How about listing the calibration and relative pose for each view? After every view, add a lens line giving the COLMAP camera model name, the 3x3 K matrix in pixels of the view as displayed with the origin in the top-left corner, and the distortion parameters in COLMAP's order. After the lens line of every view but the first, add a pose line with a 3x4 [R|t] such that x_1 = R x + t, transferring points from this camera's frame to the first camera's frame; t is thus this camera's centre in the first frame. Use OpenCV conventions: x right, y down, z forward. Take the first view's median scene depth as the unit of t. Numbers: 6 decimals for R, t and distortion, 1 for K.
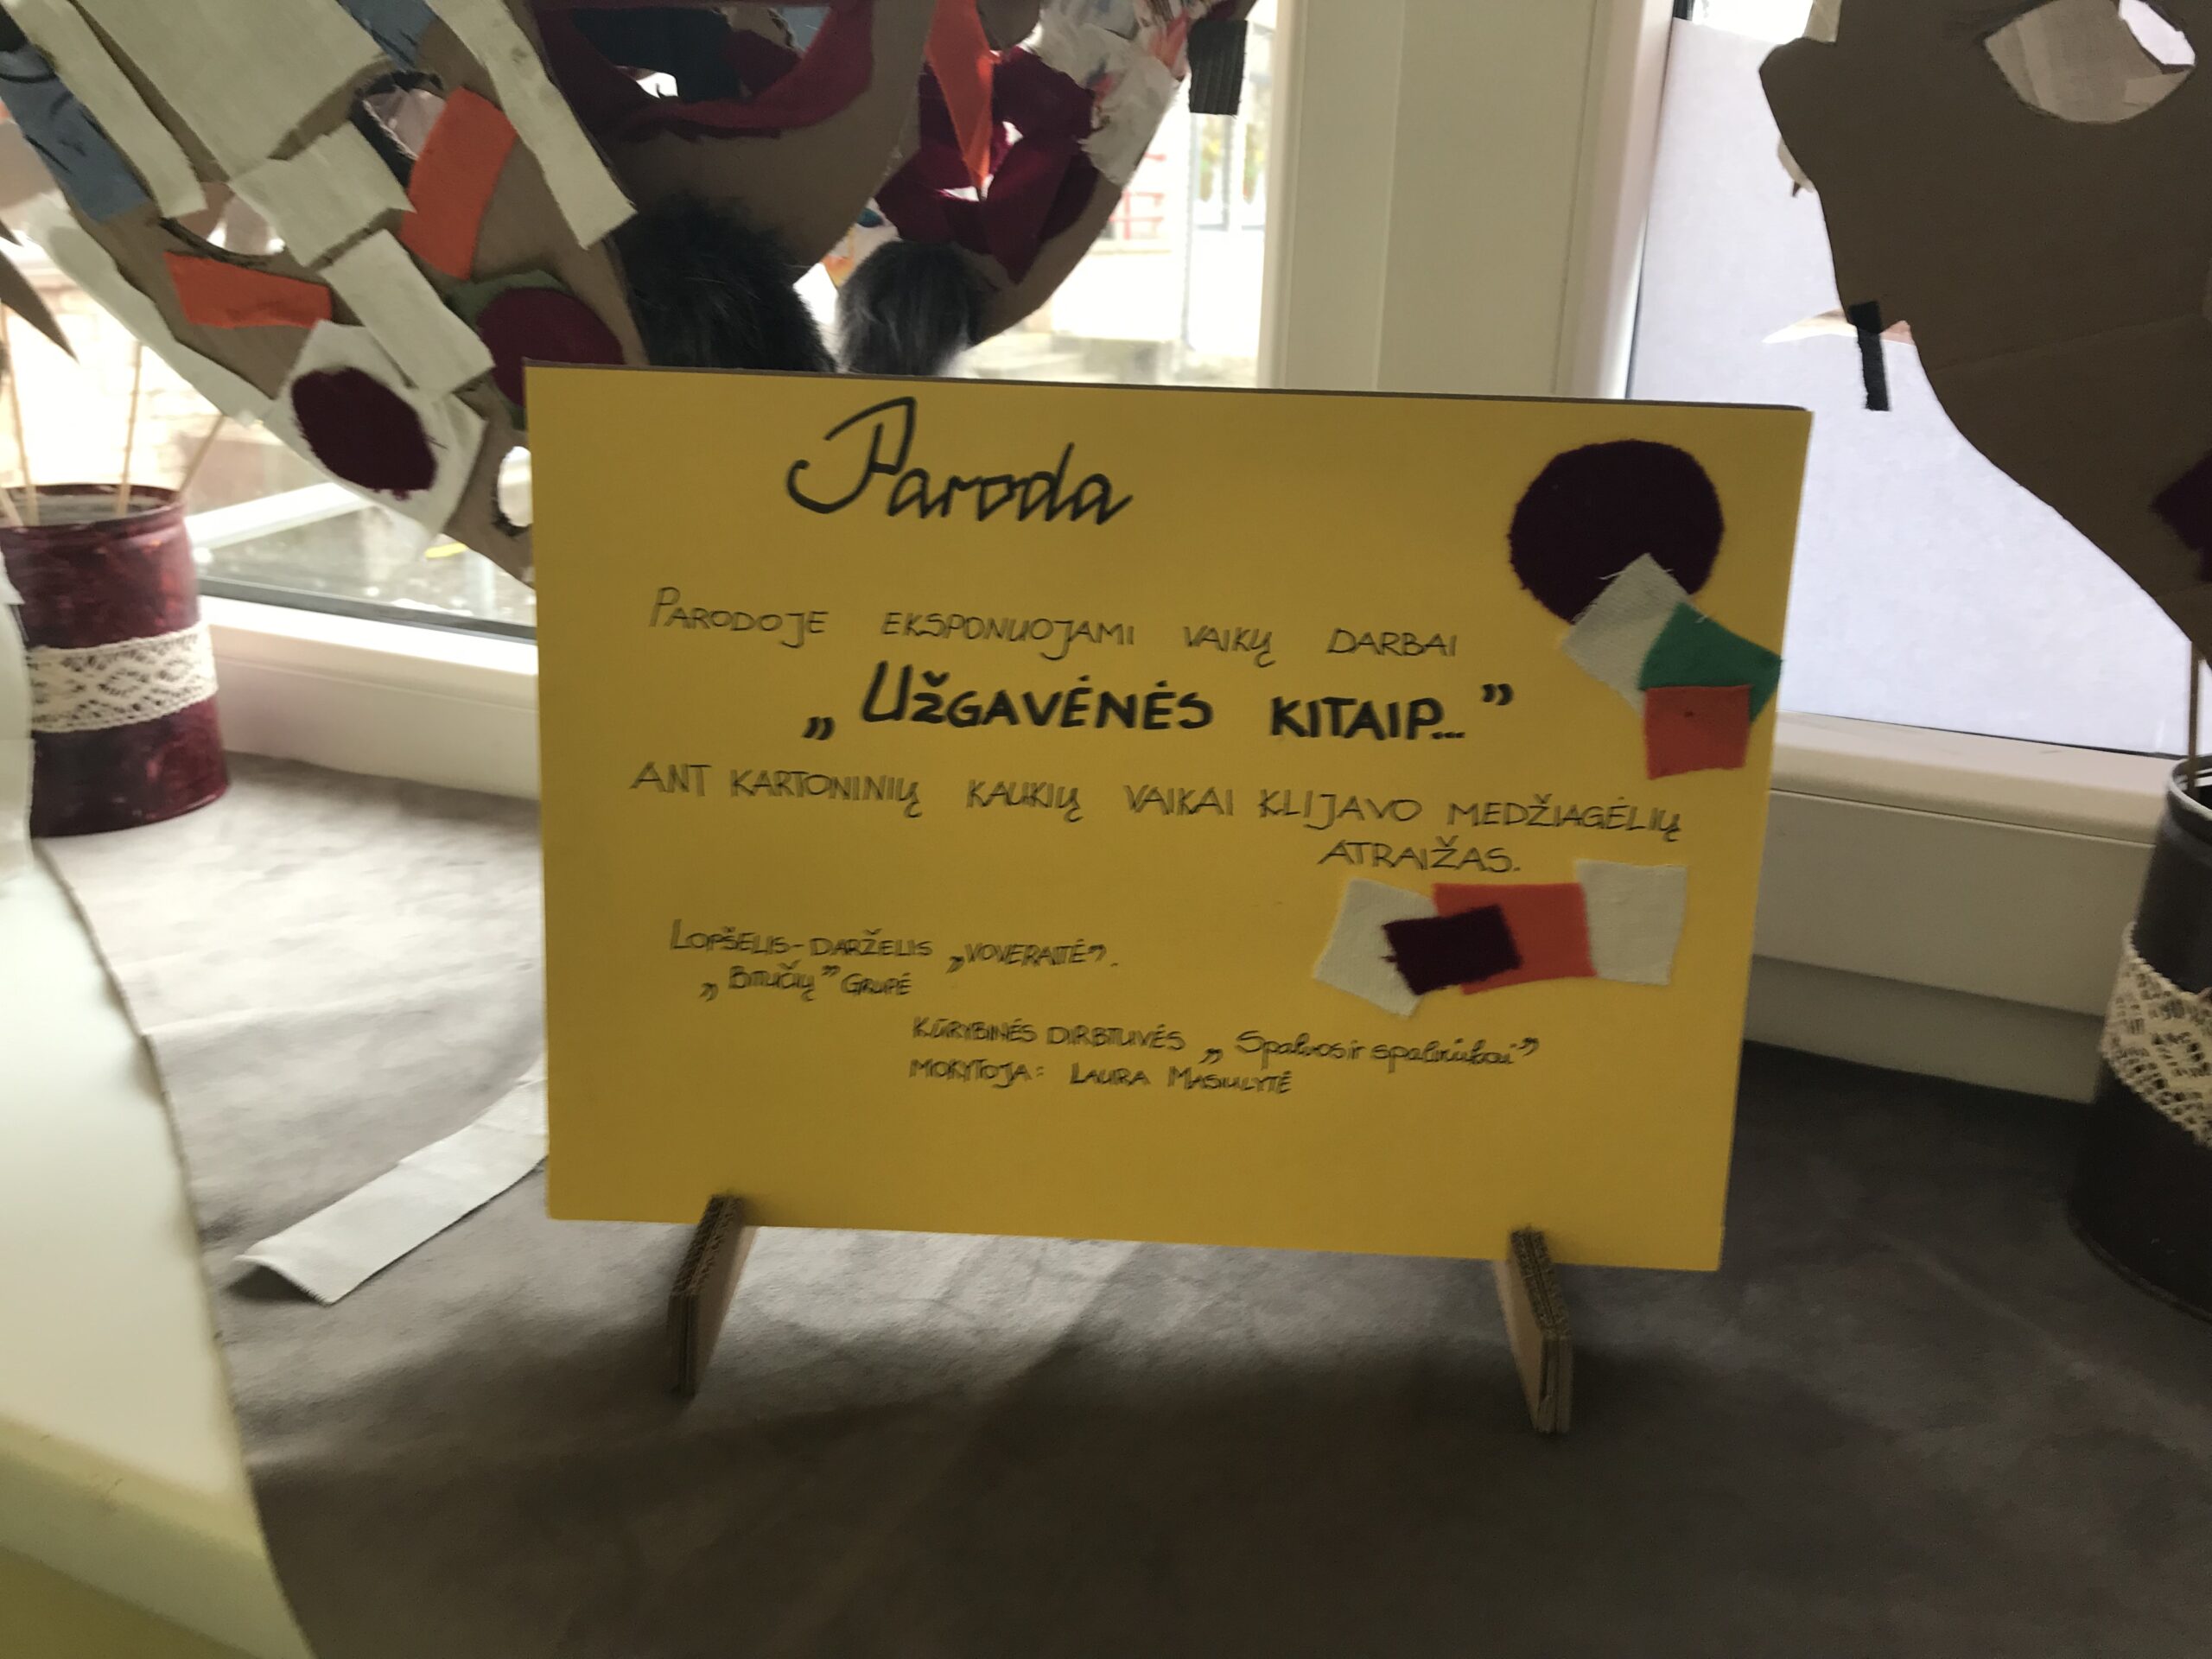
lens RADIAL K [[1796.0, 0, 1141.5], [0, 1796.0, 827.4], [0, 0, 1]] dist [0.071954, -0.164695]
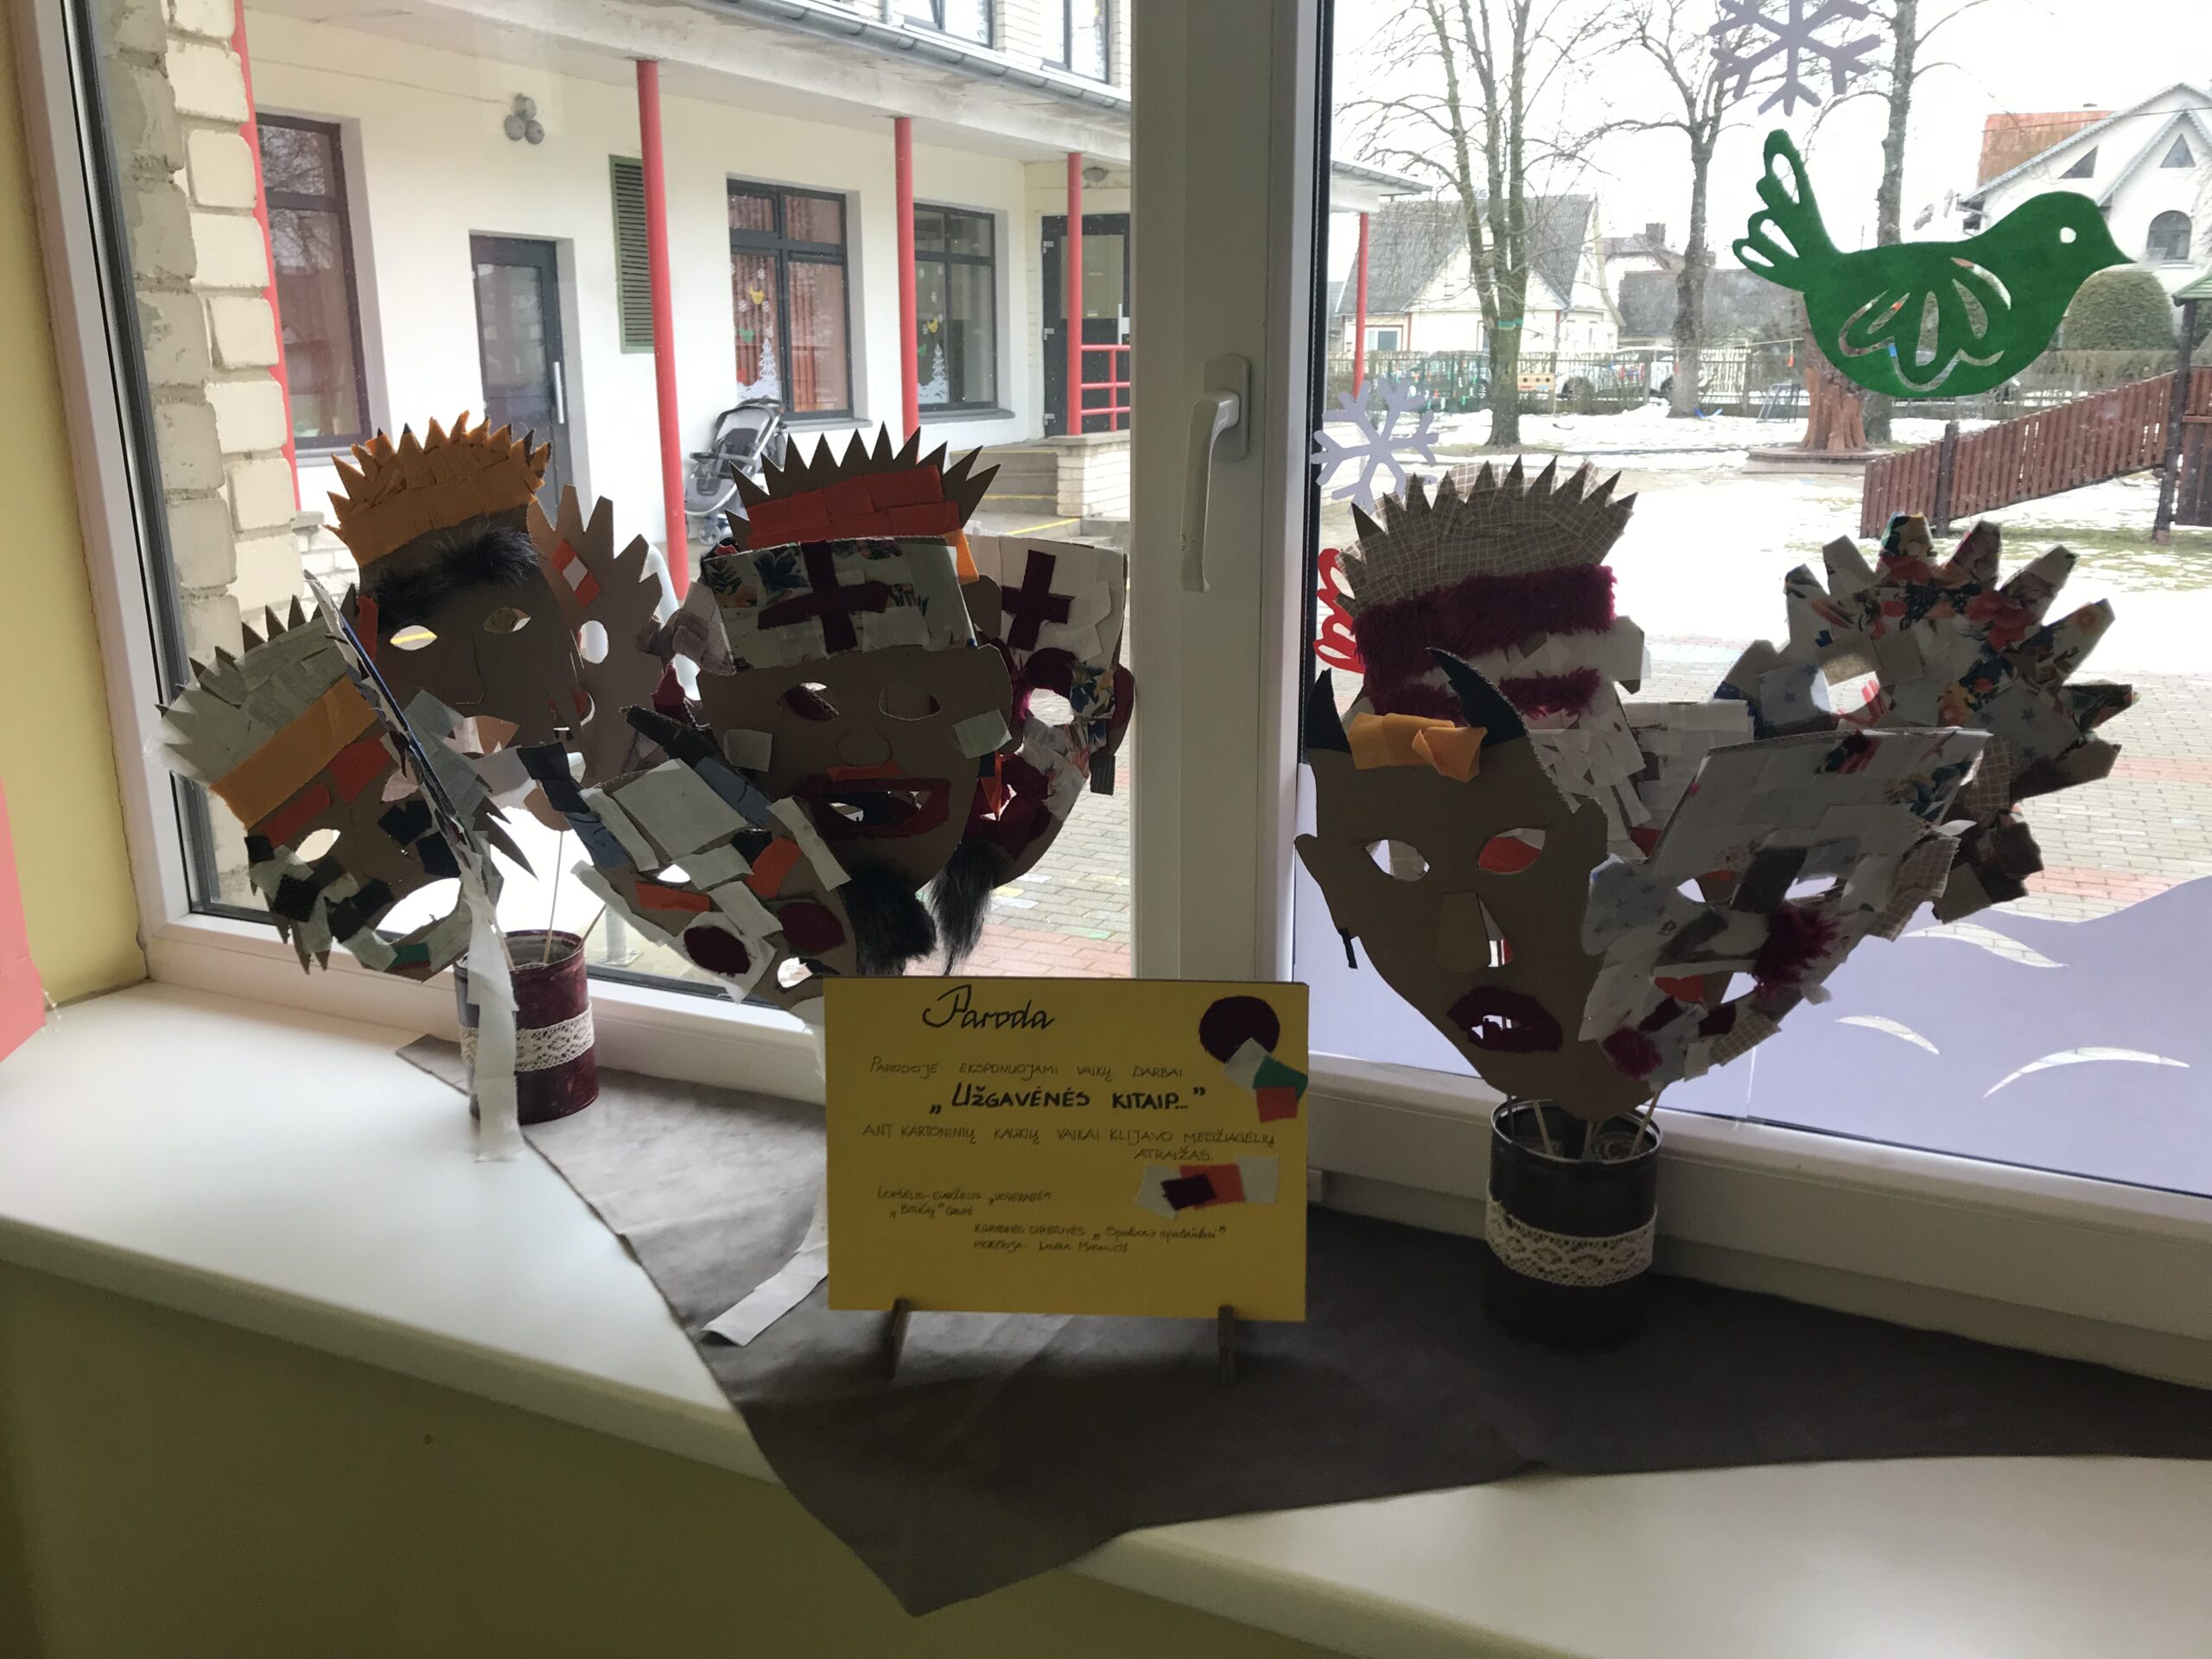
lens RADIAL K [[1816.6, 0, 1106.0], [0, 1816.6, 829.5], [0, 0, 1]] dist [0.128684, -0.624855]
pose [[0.998468, -0.032363, -0.044876, 0.182930], [0.029078, 0.996980, -0.072011, -0.248159], [0.047071, 0.070596, 0.996394, -1.527314]]
